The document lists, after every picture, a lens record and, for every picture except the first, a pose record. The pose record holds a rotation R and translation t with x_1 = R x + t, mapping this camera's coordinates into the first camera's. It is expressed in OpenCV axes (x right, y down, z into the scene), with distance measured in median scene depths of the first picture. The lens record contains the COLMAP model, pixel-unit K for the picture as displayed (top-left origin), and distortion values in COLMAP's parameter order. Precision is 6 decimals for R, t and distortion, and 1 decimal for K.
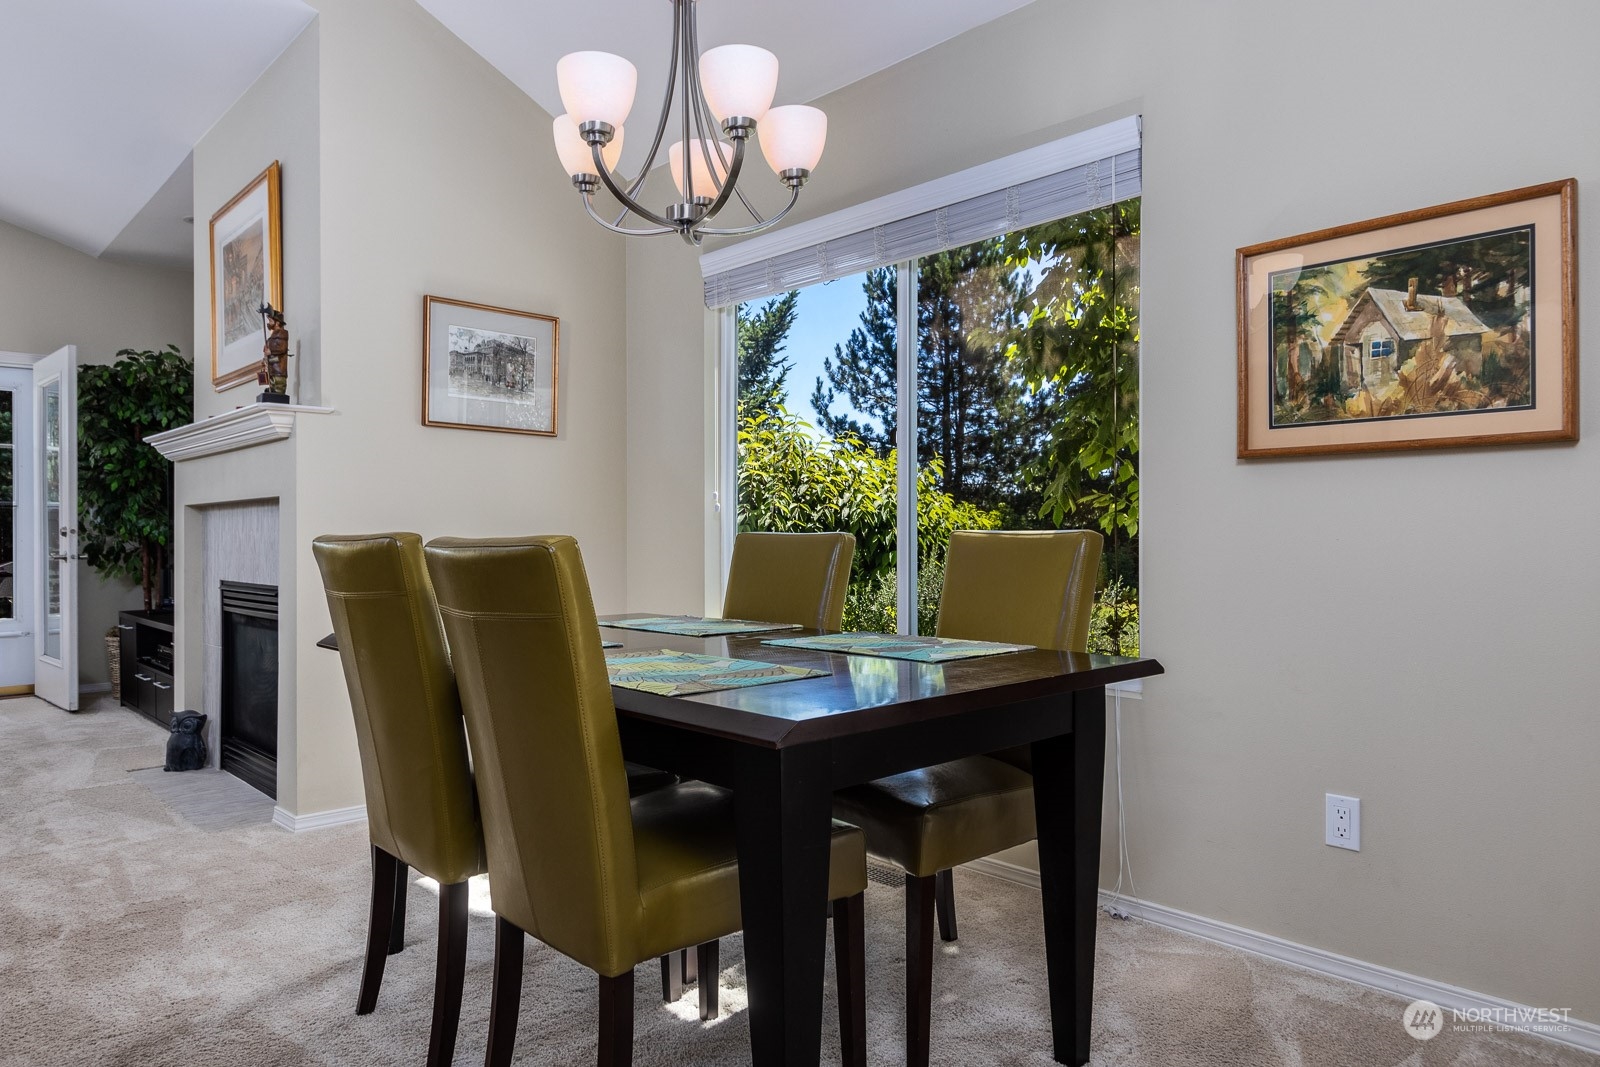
lens RADIAL K [[1052.9, 0, 802.4], [0, 1052.9, 534.7], [0, 0, 1]] dist [-0.000091, 0.000803]
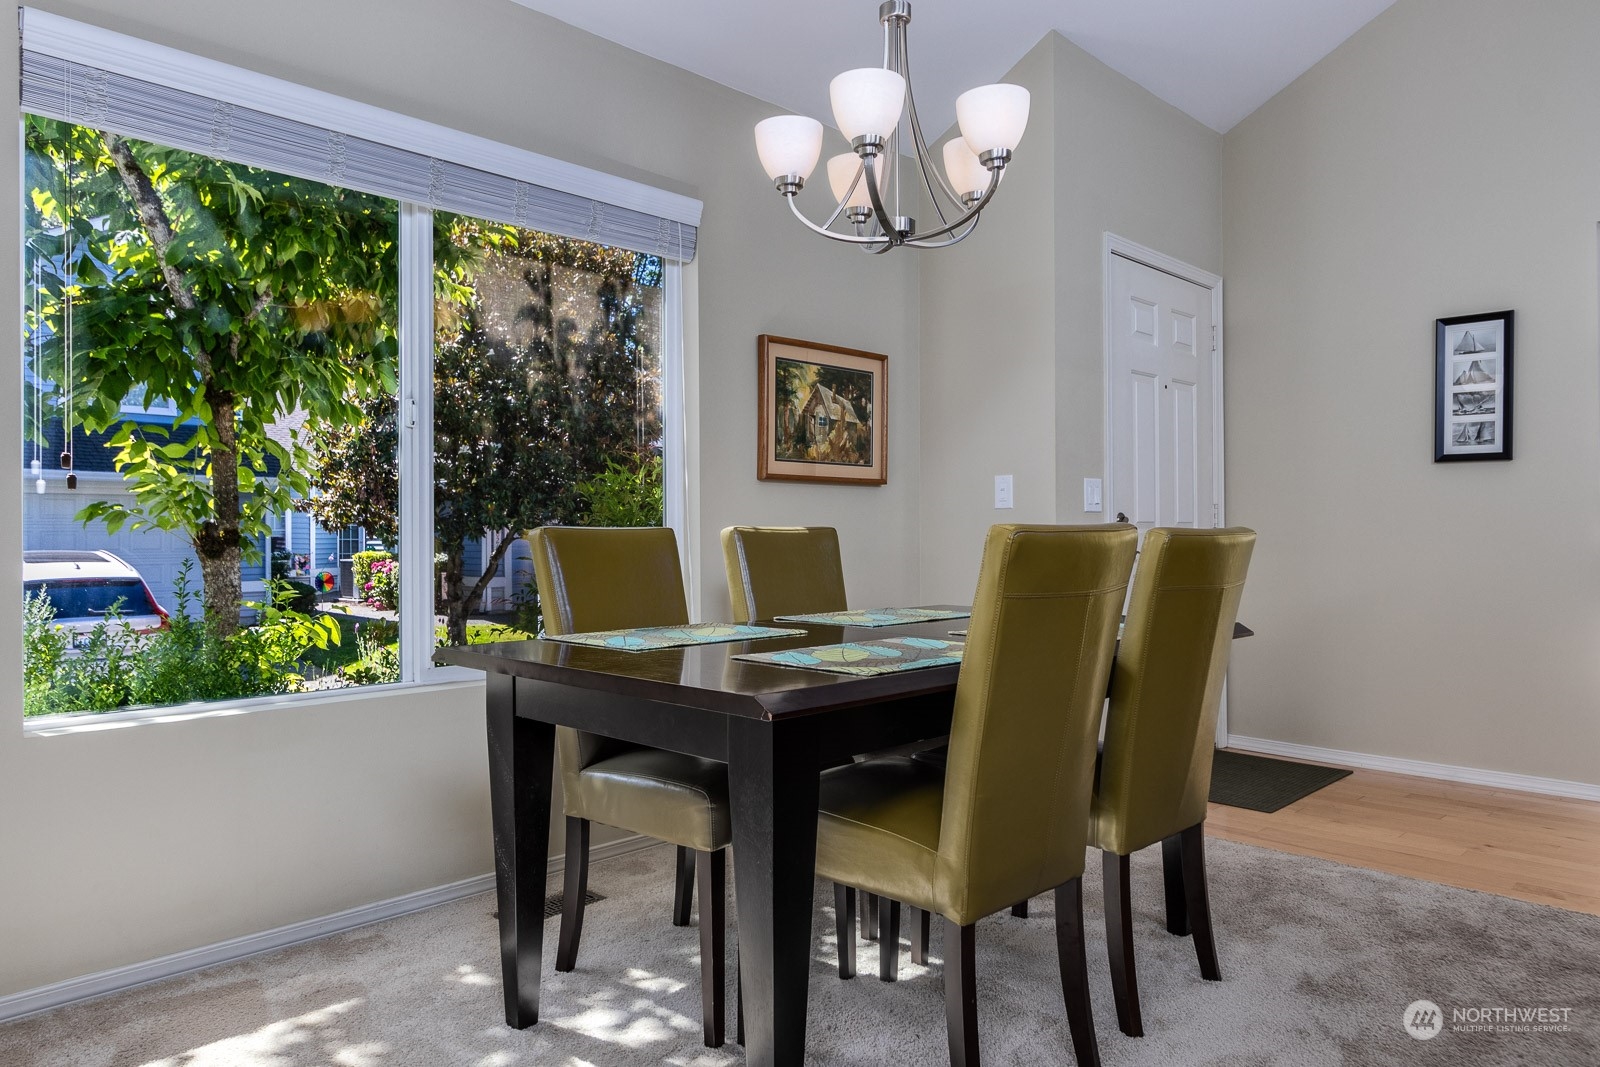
lens RADIAL K [[1052.9, 0, 803.0], [0, 1052.9, 535.9], [0, 0, 1]] dist [-0.000091, 0.000803]
pose [[-0.028691, 0.001723, 0.999587, -1.156554], [0.001462, 0.999998, -0.001682, 0.010443], [-0.999587, 0.001414, -0.028693, 1.096032]]
